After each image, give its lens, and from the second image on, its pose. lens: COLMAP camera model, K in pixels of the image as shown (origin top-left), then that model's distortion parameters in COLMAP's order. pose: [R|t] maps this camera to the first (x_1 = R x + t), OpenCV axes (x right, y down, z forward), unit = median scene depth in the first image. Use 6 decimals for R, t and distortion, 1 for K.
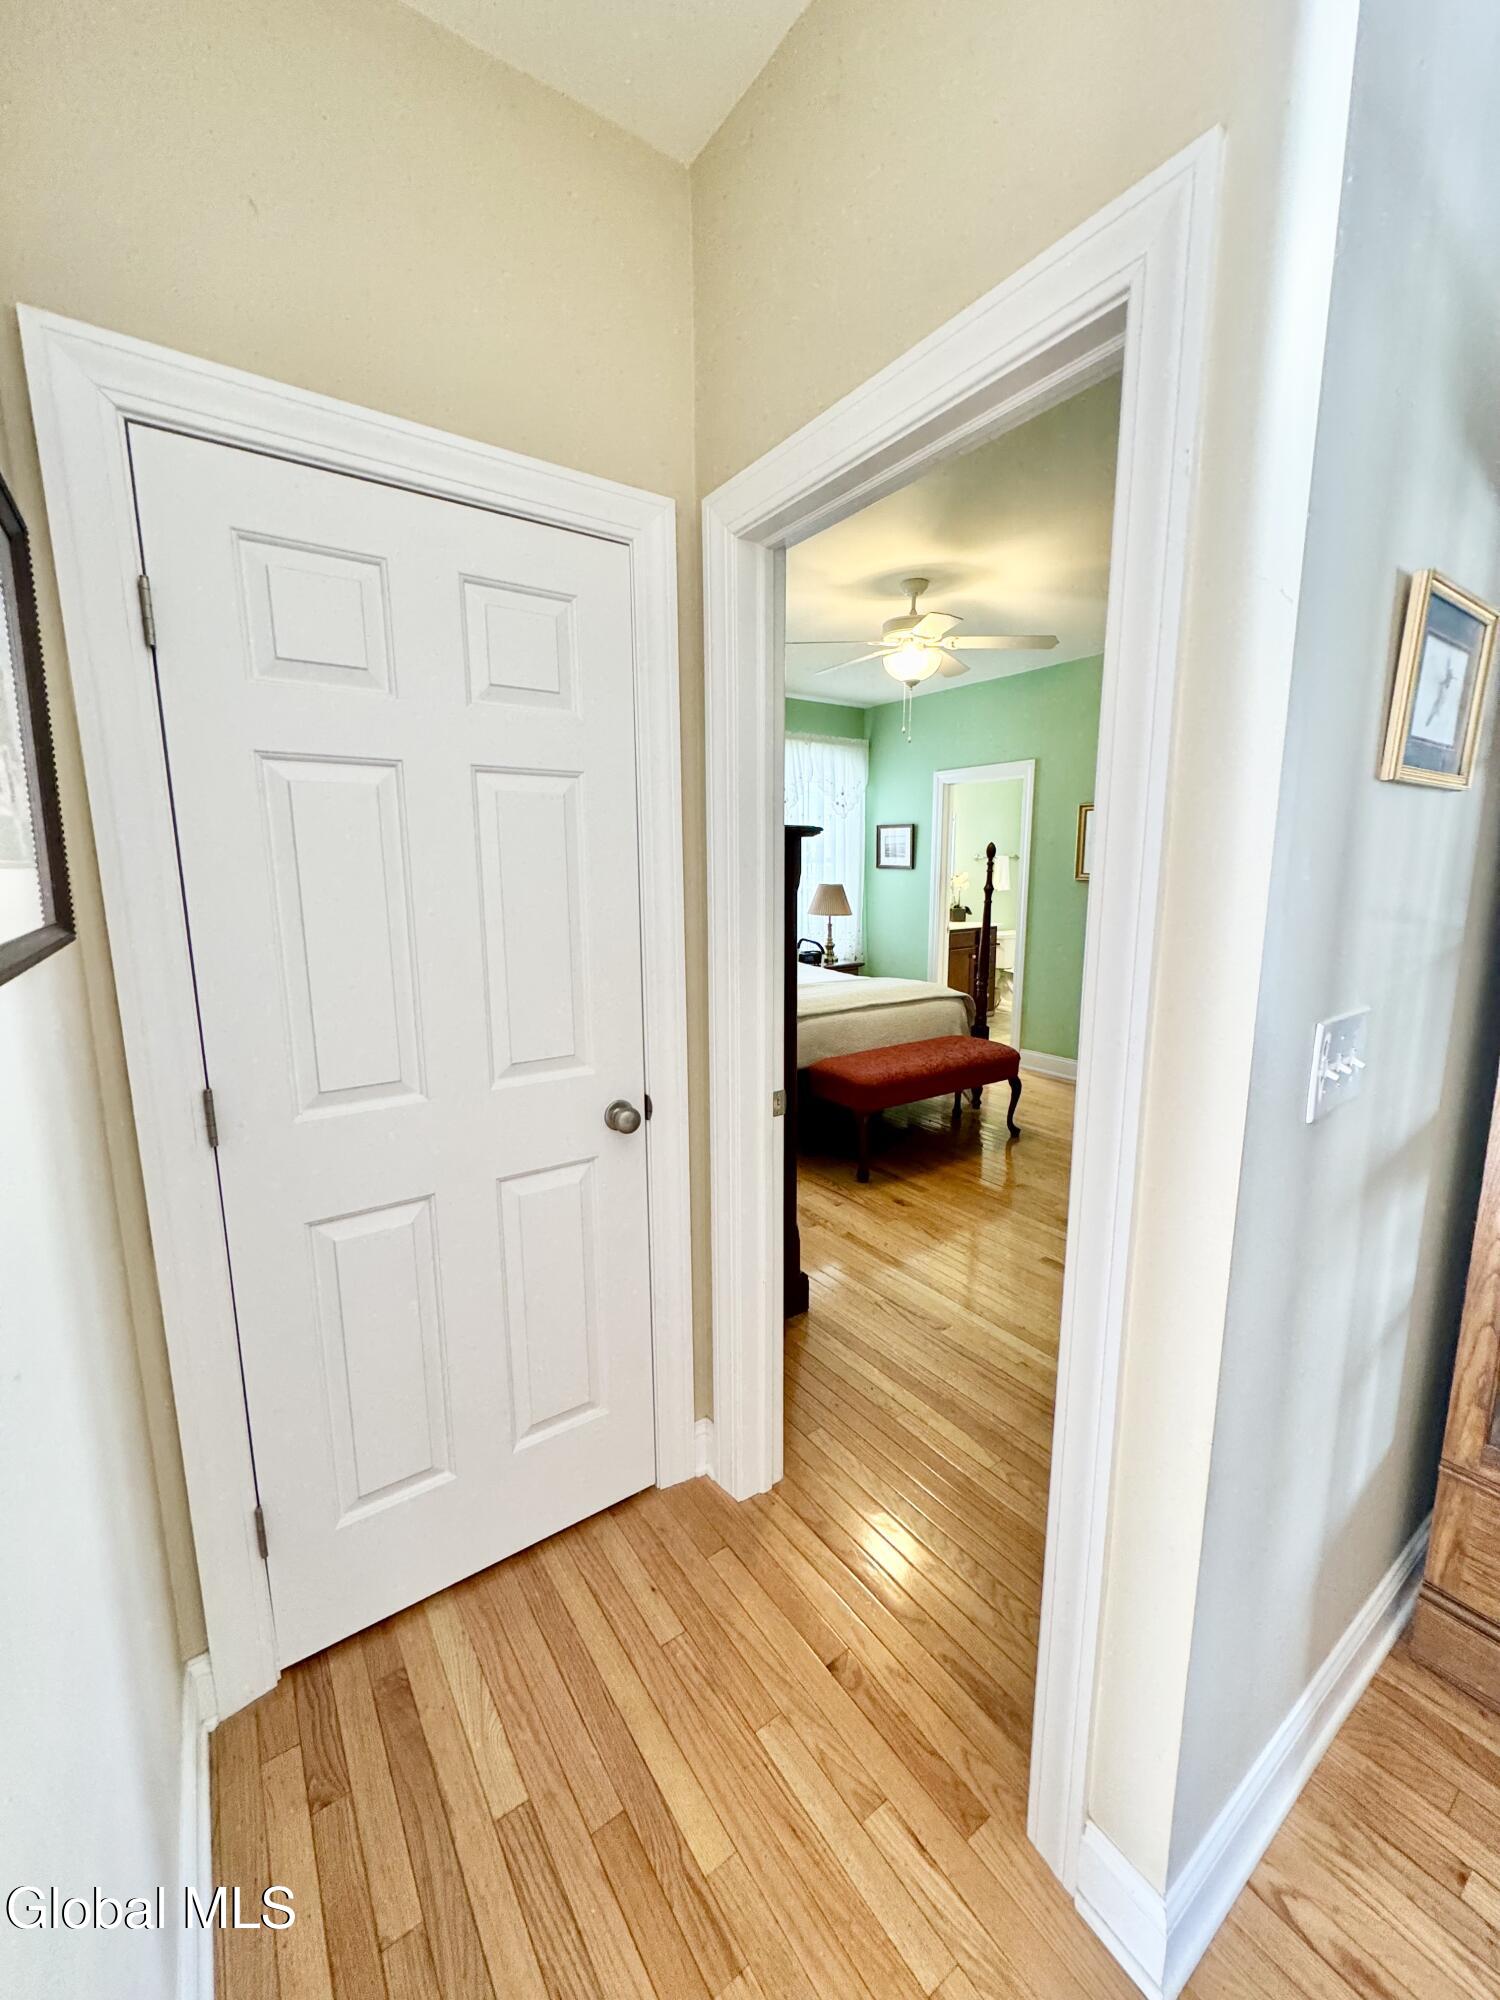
lens RADIAL K [[793.9, 0, 751.8], [0, 793.9, 995.7], [0, 0, 1]] dist [-0.002172, 0.000994]
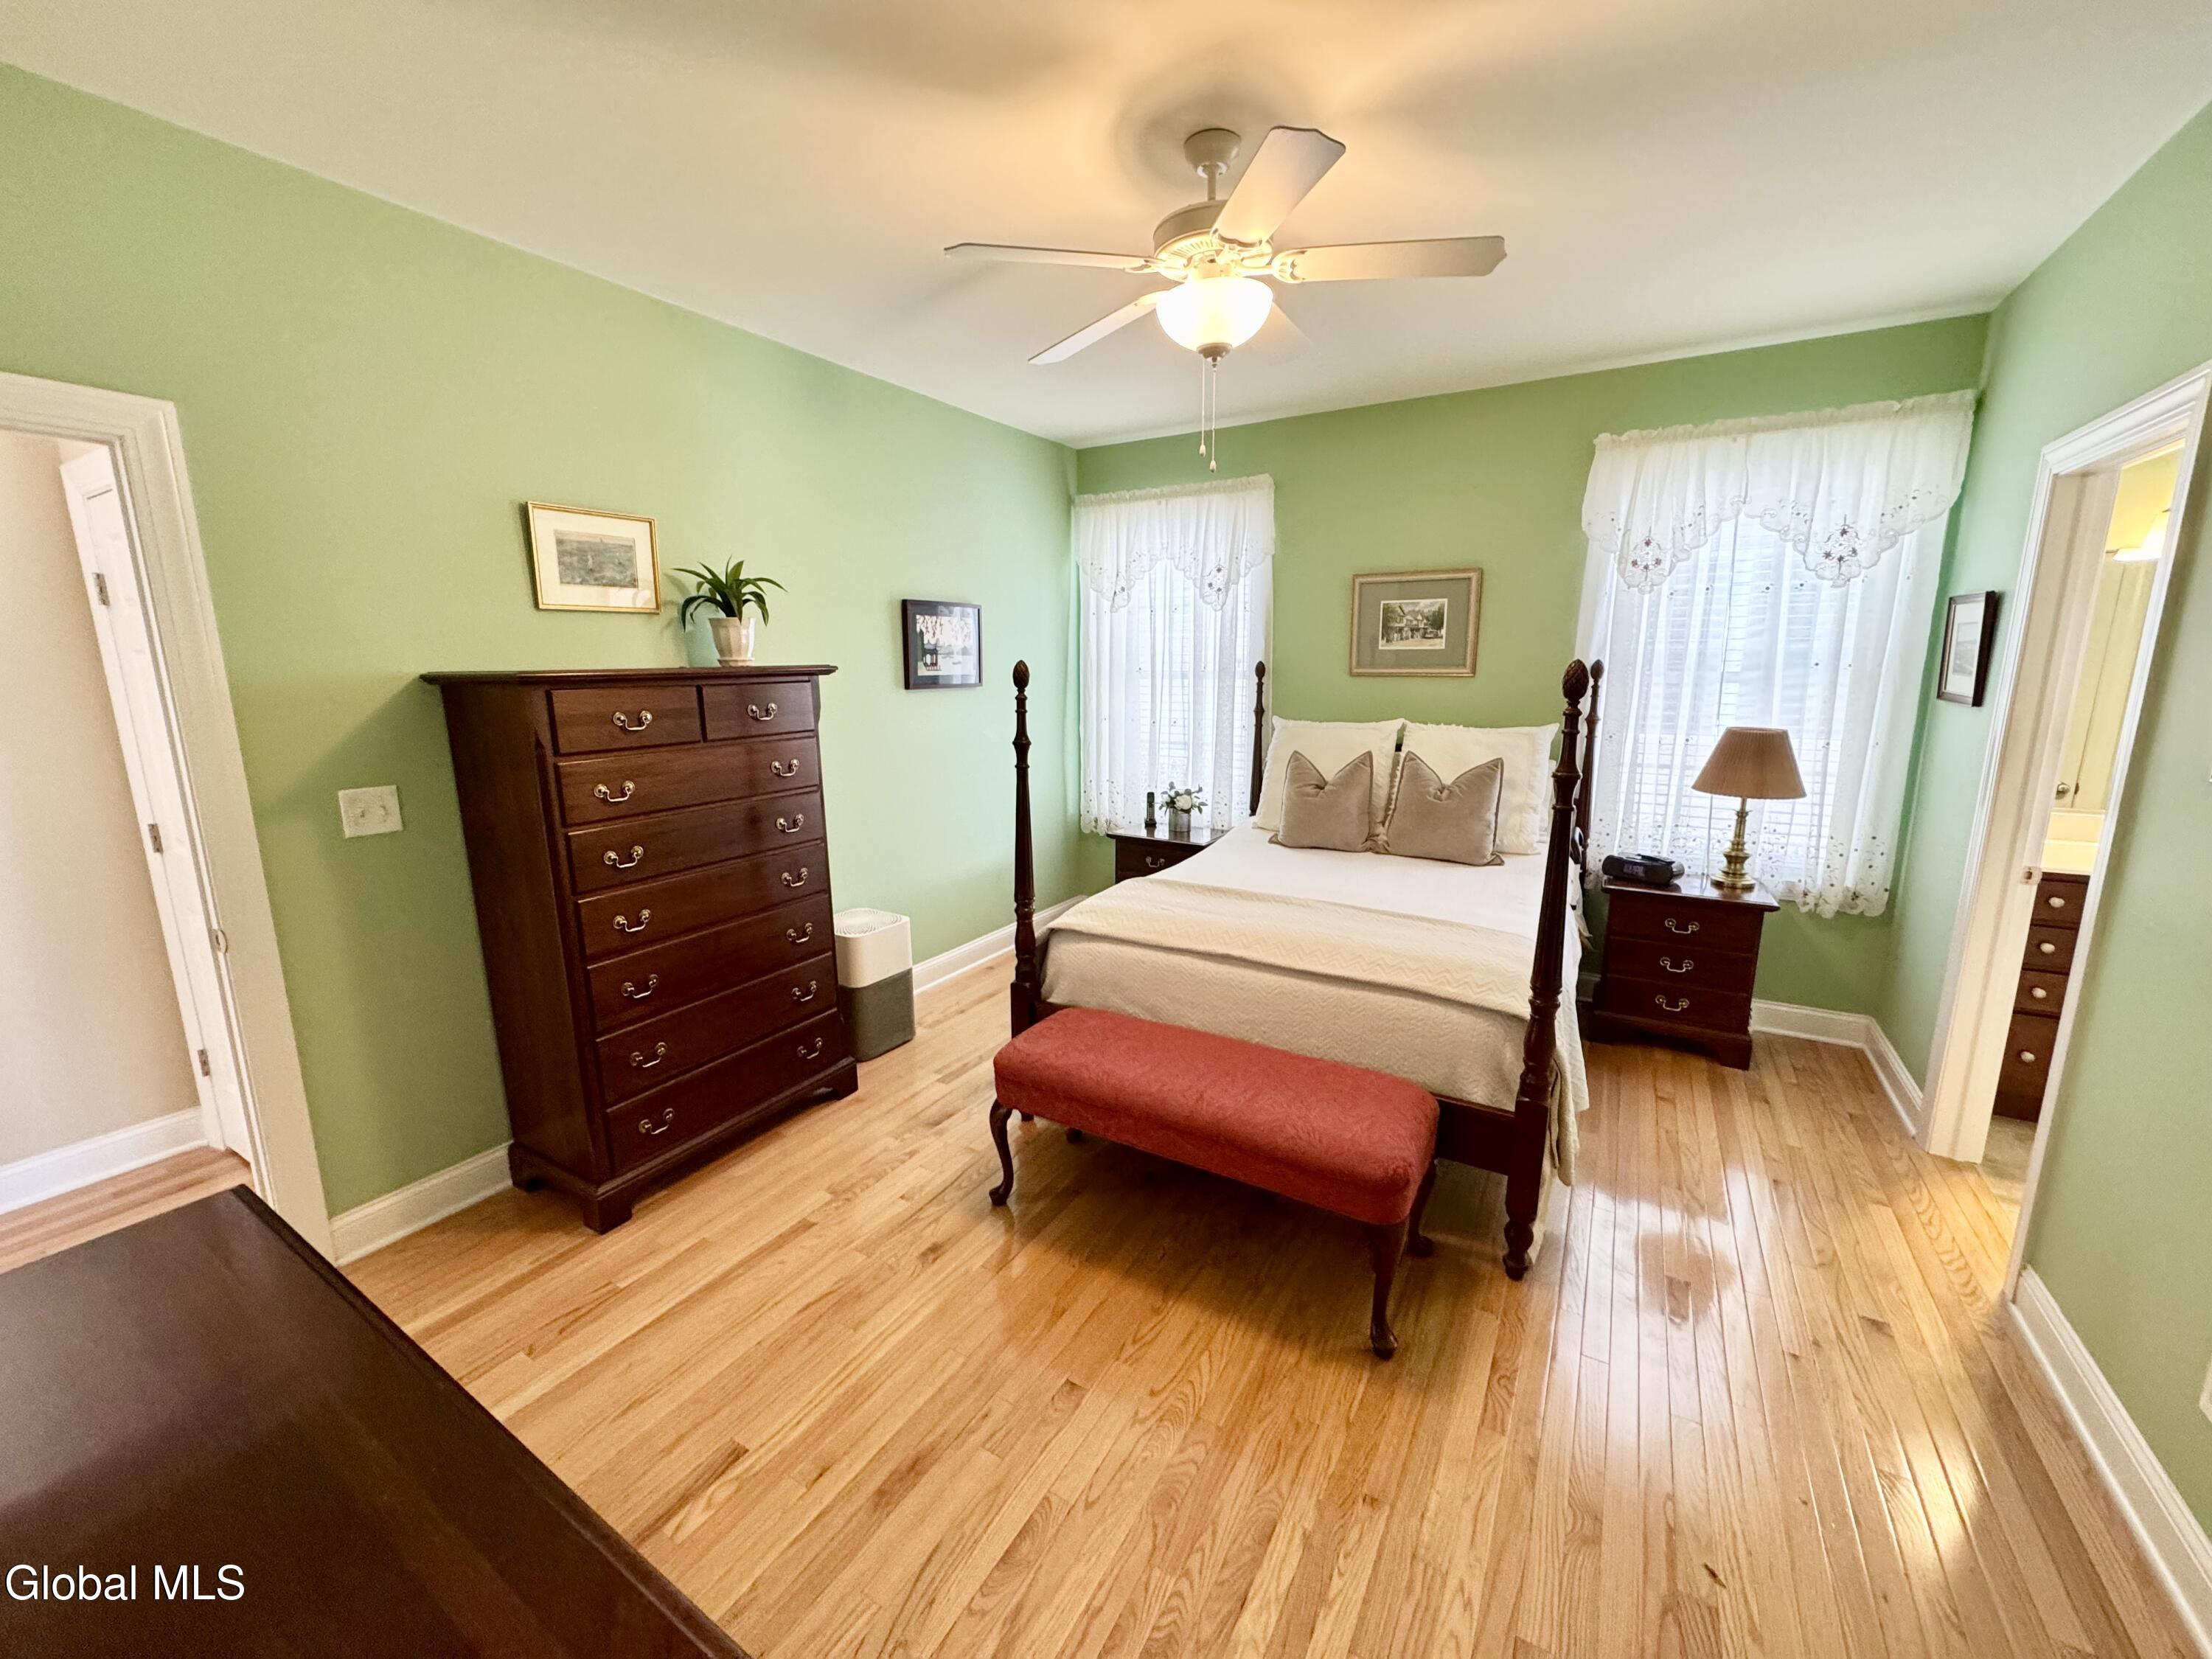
lens RADIAL K [[878.1, 0, 1102.6], [0, 878.1, 828.1], [0, 0, 1]] dist [-0.002172, 0.000994]
pose [[0.402293, 0.174331, -0.898760, 0.435388], [-0.143003, 0.981618, 0.126394, -0.094358], [0.904274, 0.077678, 0.419828, 0.434519]]
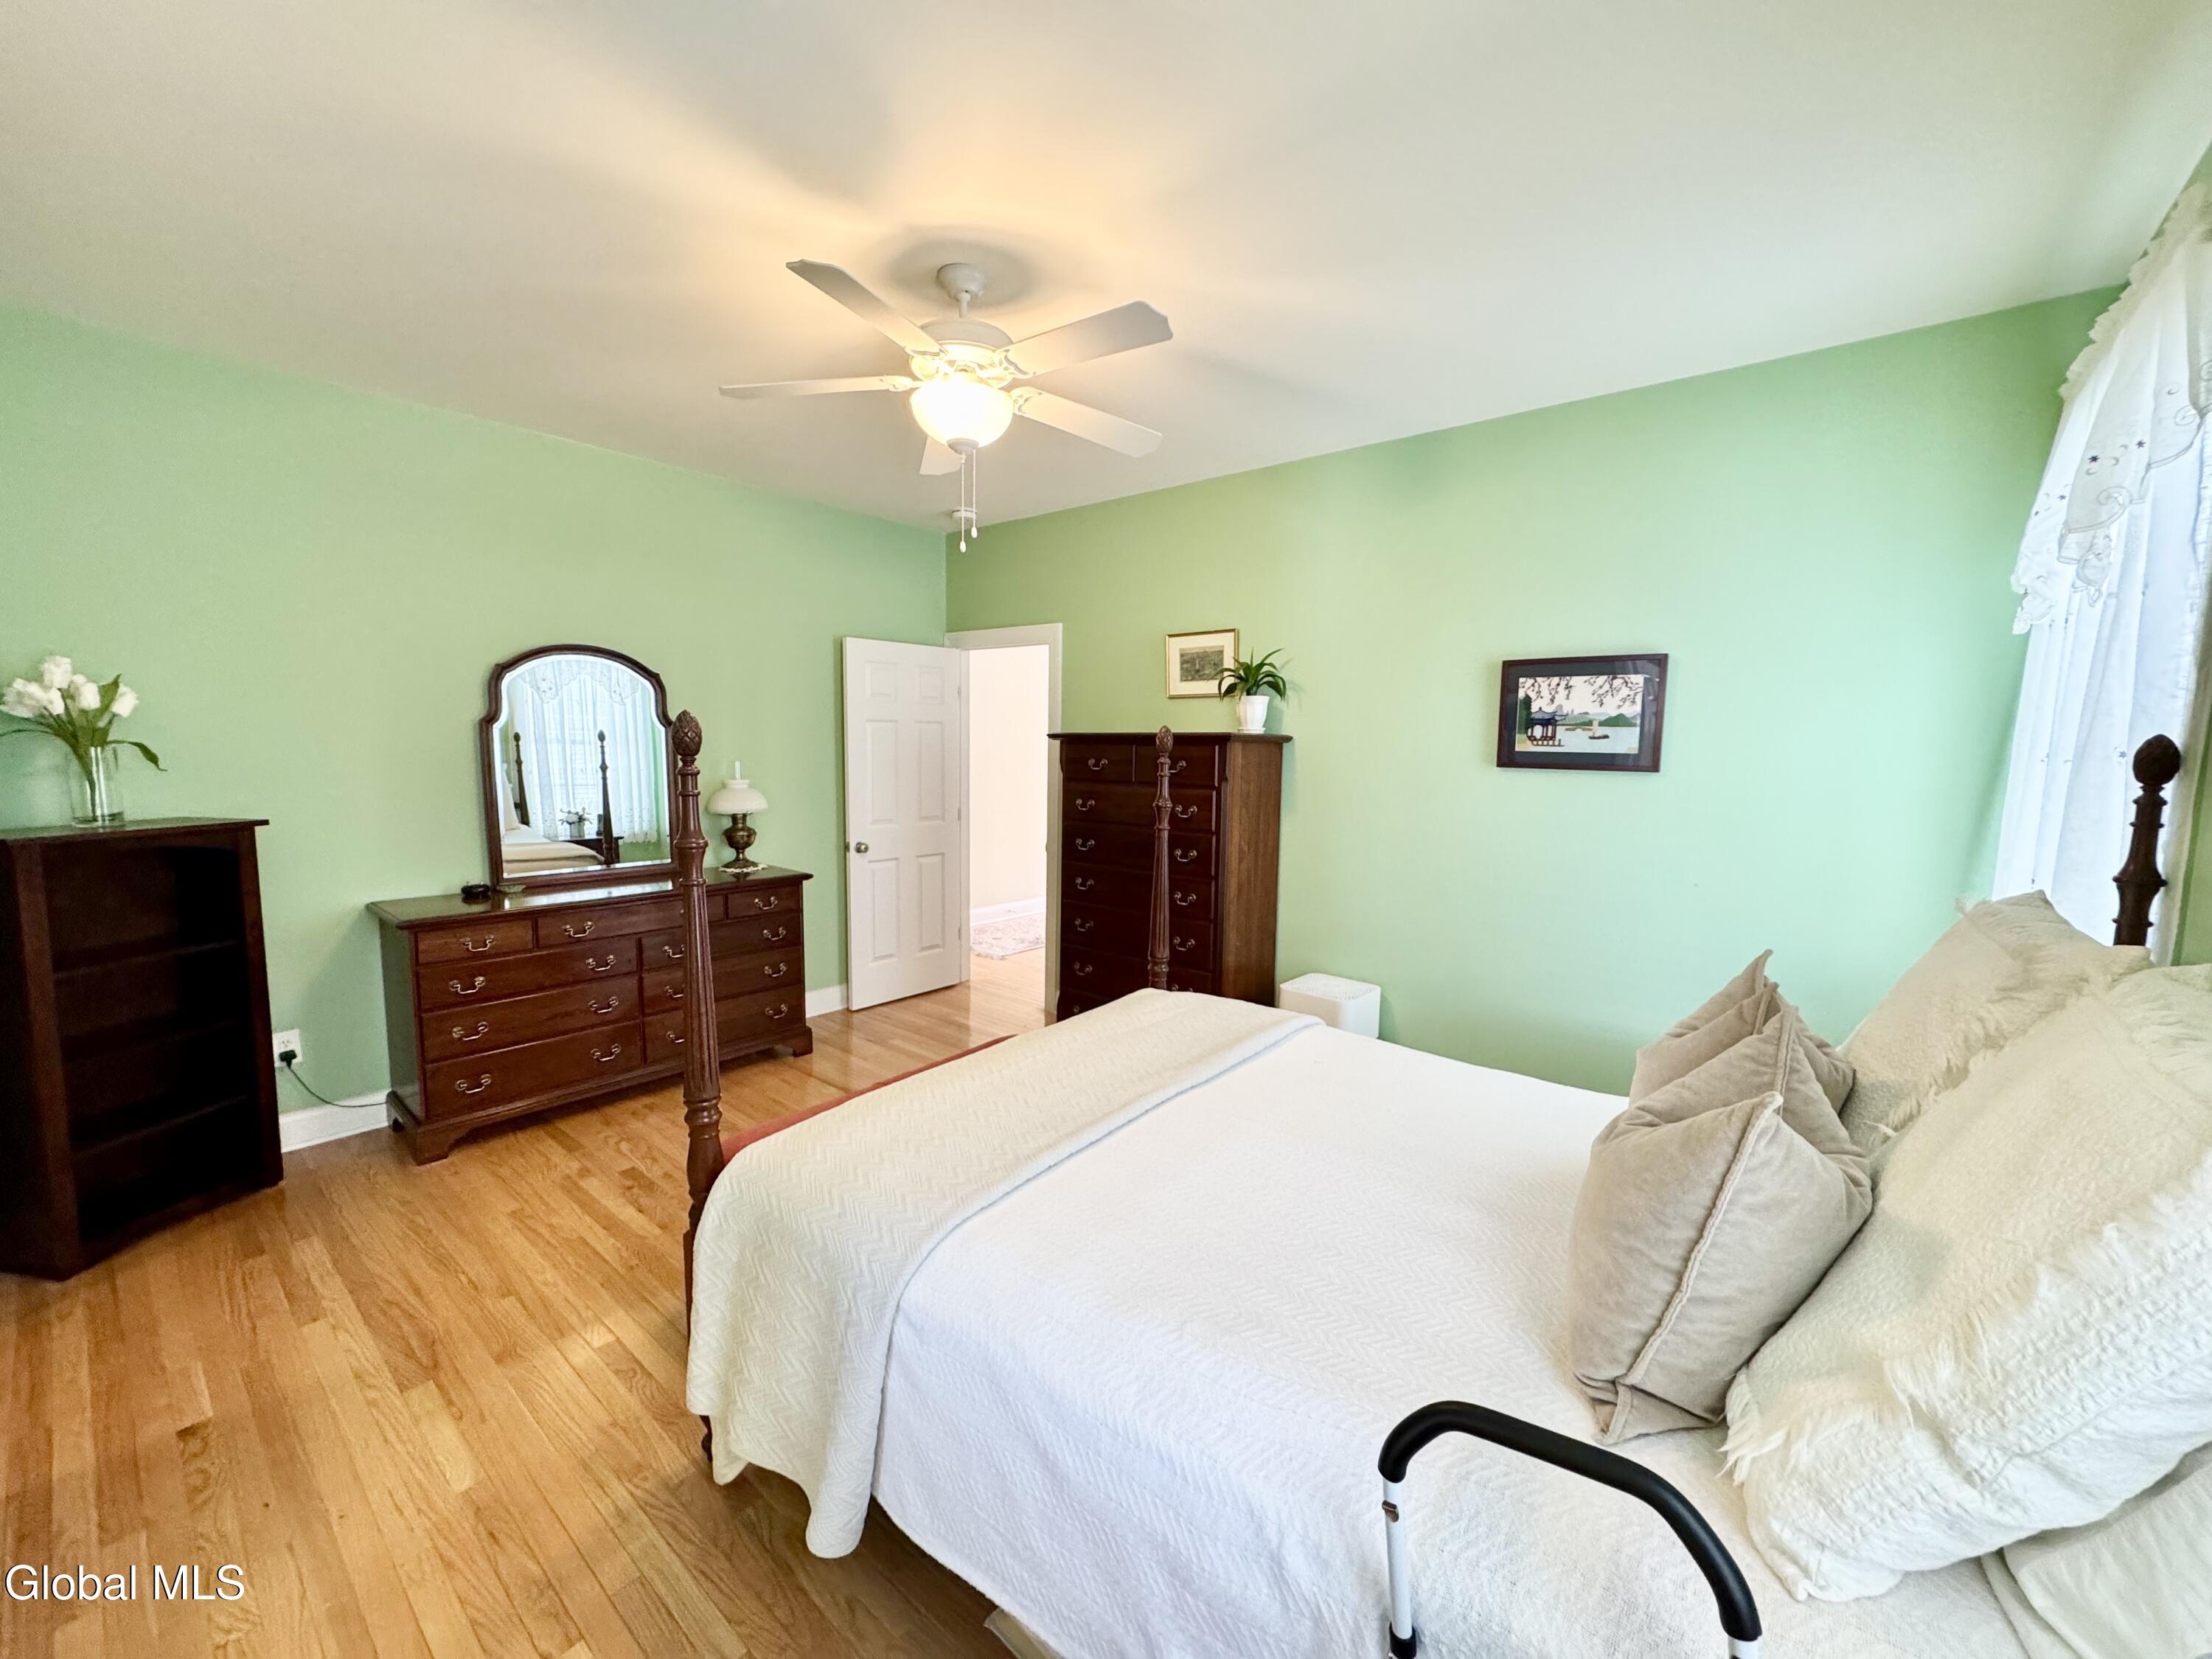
lens RADIAL K [[878.1, 0, 1100.2], [0, 878.1, 830.3], [0, 0, 1]] dist [-0.002172, 0.000994]
pose [[-0.968160, 0.014030, -0.249939, 0.158411], [-0.052203, 0.965162, 0.256392, -0.177838], [0.244829, 0.261276, -0.933699, 1.003564]]
